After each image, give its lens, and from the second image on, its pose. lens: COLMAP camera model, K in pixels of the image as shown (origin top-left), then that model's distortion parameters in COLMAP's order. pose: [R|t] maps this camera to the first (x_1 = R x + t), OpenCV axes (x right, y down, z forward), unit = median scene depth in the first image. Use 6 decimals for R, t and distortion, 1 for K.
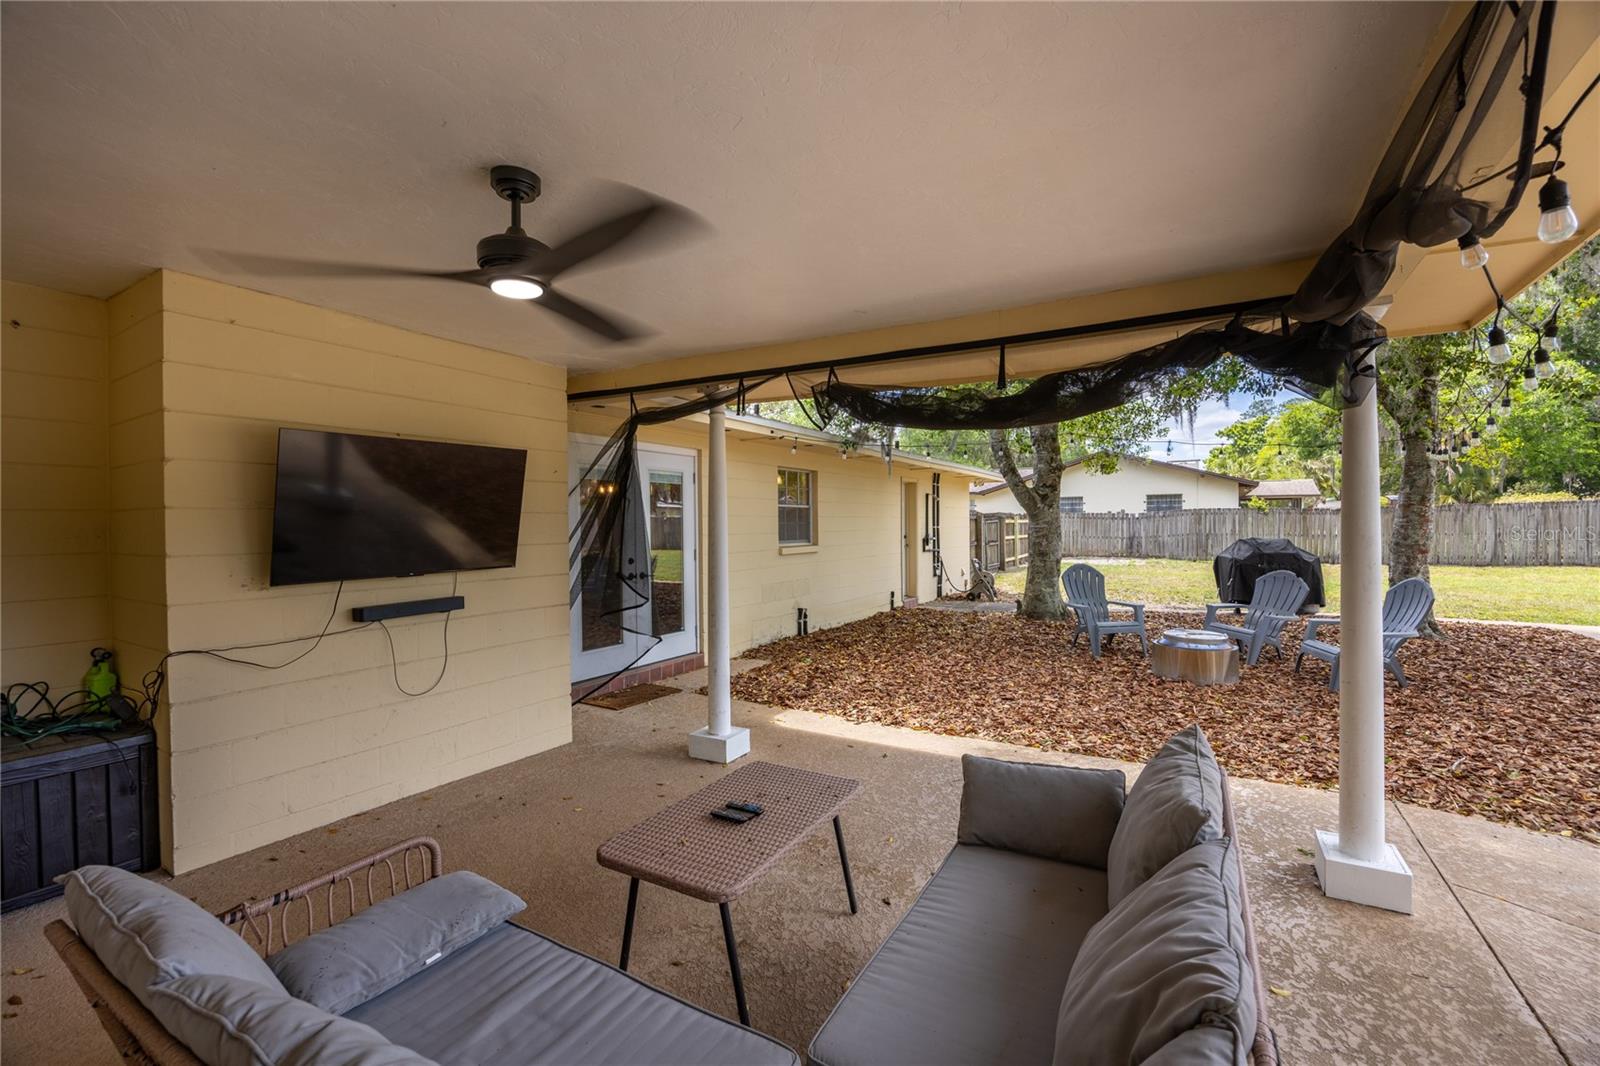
lens RADIAL K [[672.0, 0, 809.1], [0, 672.0, 536.2], [0, 0, 1]] dist [-0.012680, 0.000276]
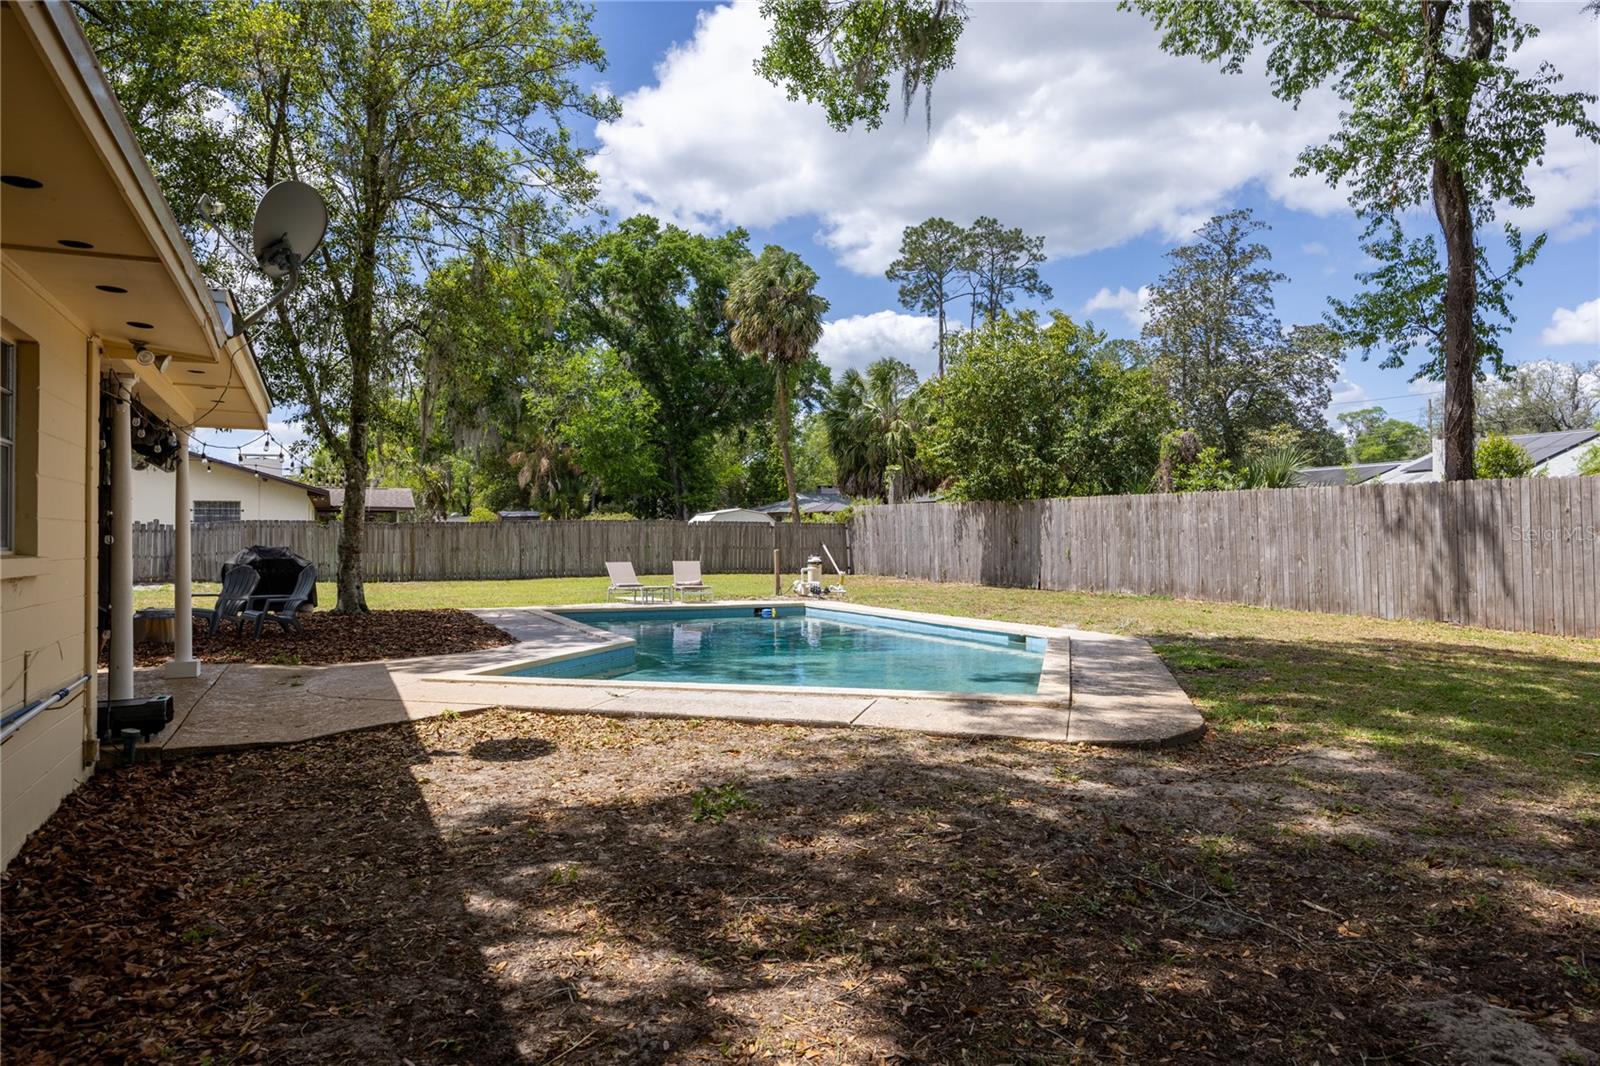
lens RADIAL K [[1094.0, 0, 803.6], [0, 1094.0, 537.4], [0, 0, 1]] dist [0.003729, -0.001575]
pose [[0.586594, 0.010692, 0.809811, -0.315233], [0.011596, 0.999699, -0.021598, 0.049058], [-0.809798, 0.022060, 0.586294, -0.956613]]
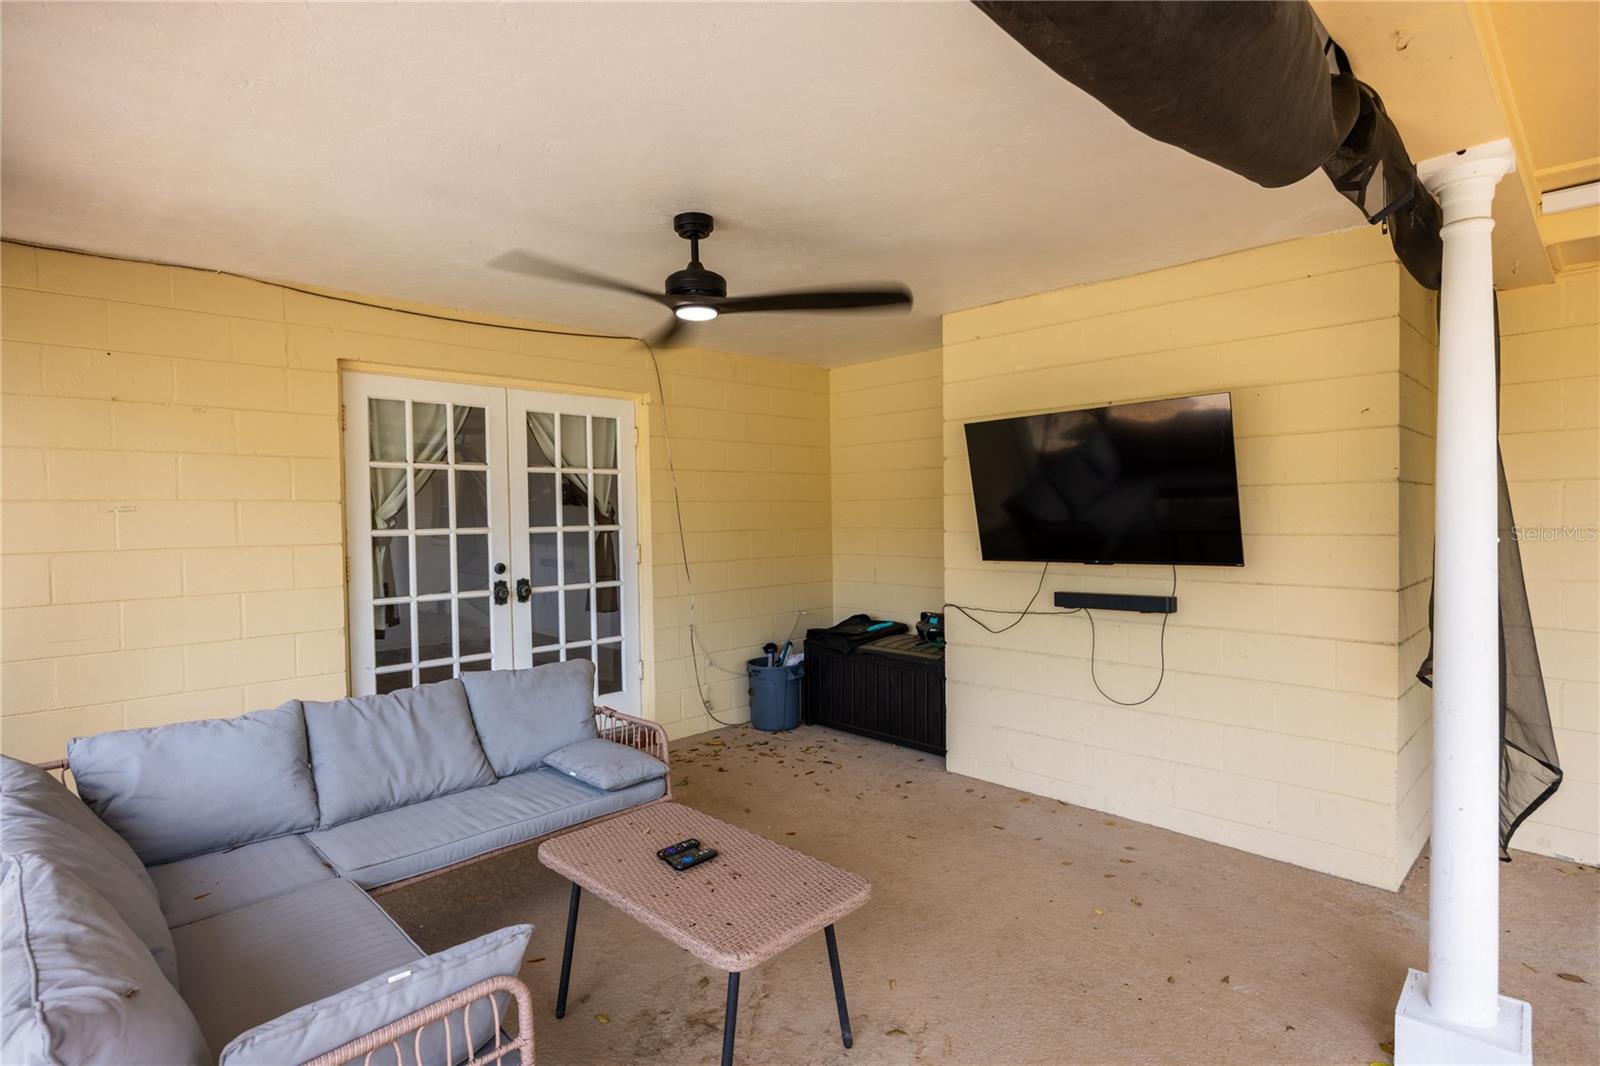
lens RADIAL K [[810.3, 0, 803.6], [0, 810.3, 538.3], [0, 0, 1]] dist [-0.013353, -0.000168]
pose [[-0.258787, 0.041805, -0.965029, 0.215805], [-0.000656, 0.999055, 0.043455, -0.008043], [0.965934, 0.011879, -0.258515, 0.367185]]
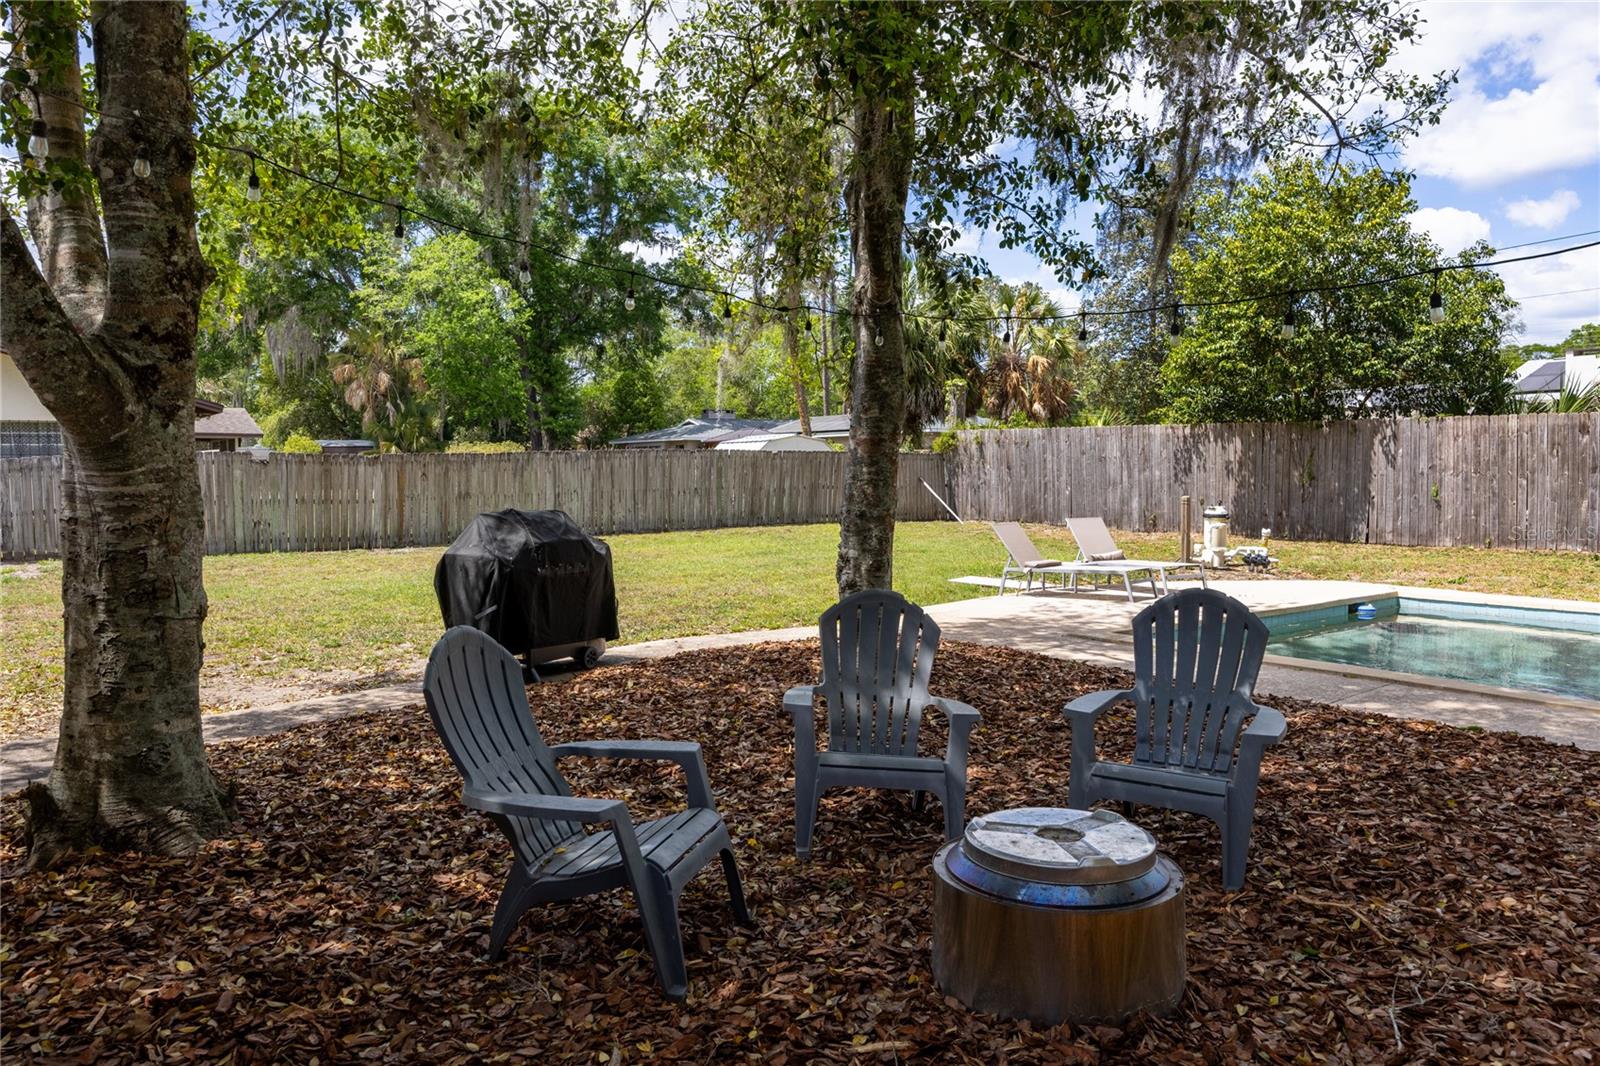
lens RADIAL K [[1110.5, 0, 795.3], [0, 1110.5, 533.0], [0, 0, 1]] dist [-0.006009, -0.000600]
pose [[0.390013, -0.047180, 0.919600, 0.053338], [0.023233, 0.998873, 0.041393, -0.010720], [-0.920516, 0.005221, 0.390669, 0.643059]]
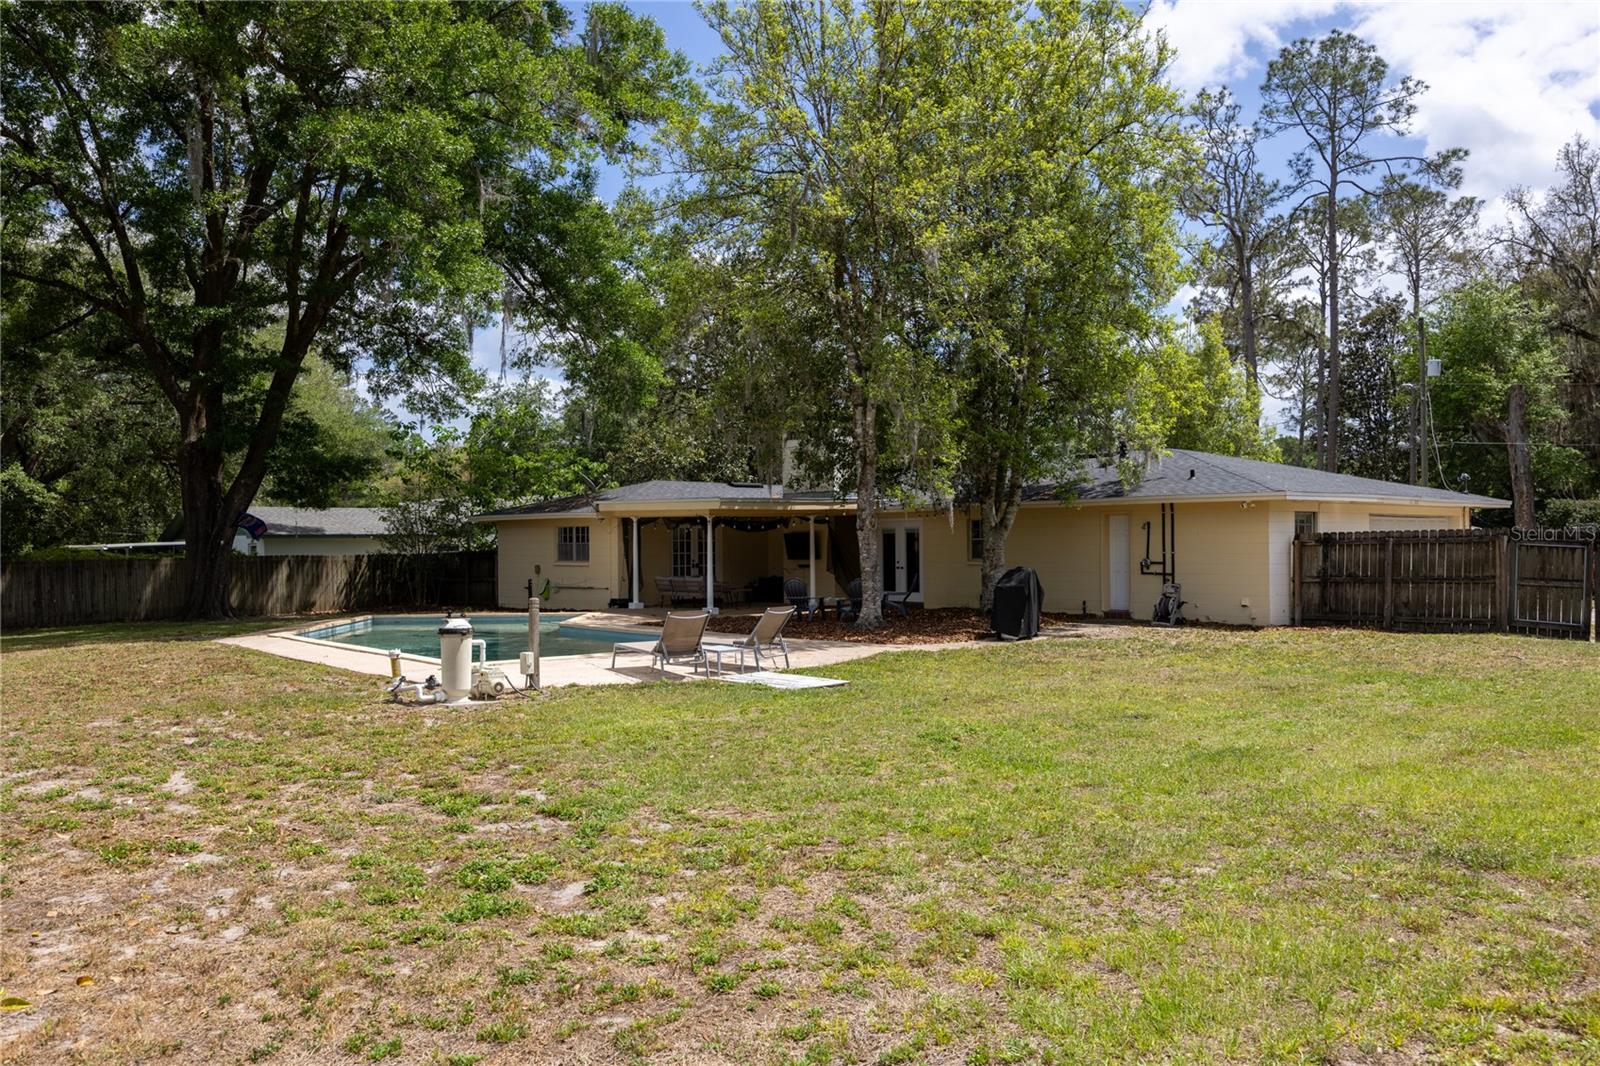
lens RADIAL K [[1182.4, 0, 796.5], [0, 1182.4, 537.1], [0, 0, 1]] dist [0.011656, -0.004584]
pose [[-0.322300, 0.008596, -0.946599, 3.217045], [-0.004925, 0.999930, 0.010757, -0.082357], [0.946625, 0.008129, -0.322235, 1.565235]]
